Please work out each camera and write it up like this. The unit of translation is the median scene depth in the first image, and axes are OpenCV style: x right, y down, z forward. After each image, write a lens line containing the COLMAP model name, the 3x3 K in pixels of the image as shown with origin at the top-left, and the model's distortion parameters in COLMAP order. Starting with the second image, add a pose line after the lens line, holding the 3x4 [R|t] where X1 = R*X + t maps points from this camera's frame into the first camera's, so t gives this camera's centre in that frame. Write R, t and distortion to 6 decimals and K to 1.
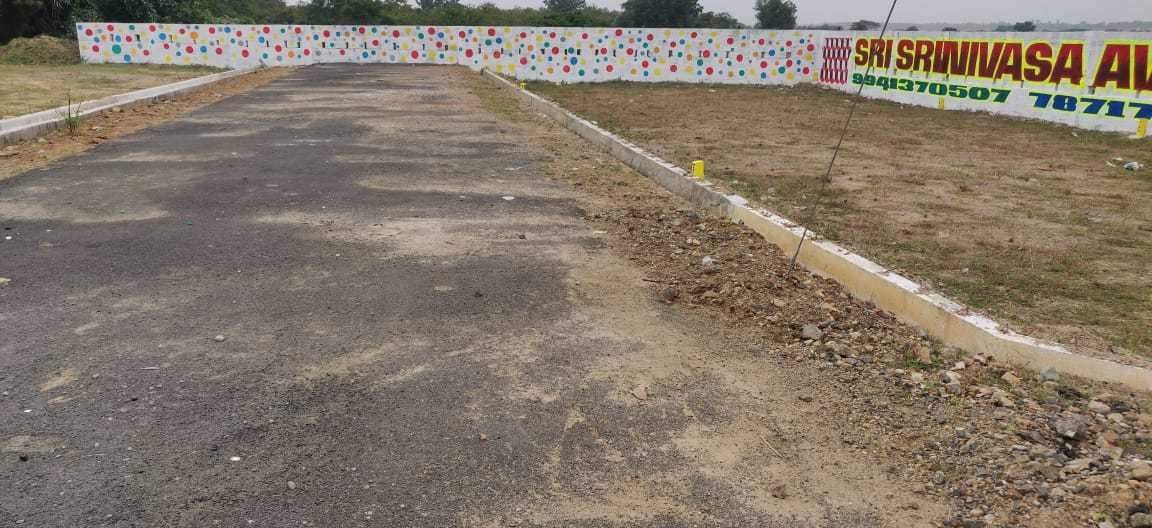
lens RADIAL K [[916.0, 0, 576.0], [0, 916.0, 264.0], [0, 0, 1]] dist [-0.052320, 0.165003]
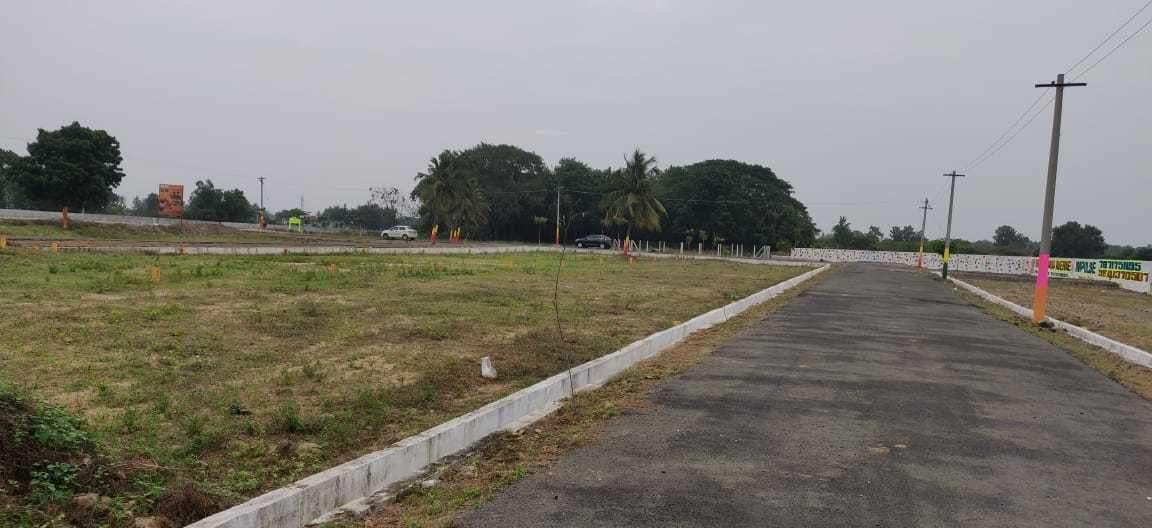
lens RADIAL K [[893.5, 0, 563.4], [0, 893.5, 287.3], [0, 0, 1]] dist [-0.006005, 0.069078]
pose [[0.883078, 0.049995, -0.466555, 0.294962], [-0.146983, 0.973740, -0.173860, 0.602901], [0.445611, 0.222107, 0.867237, -2.308804]]
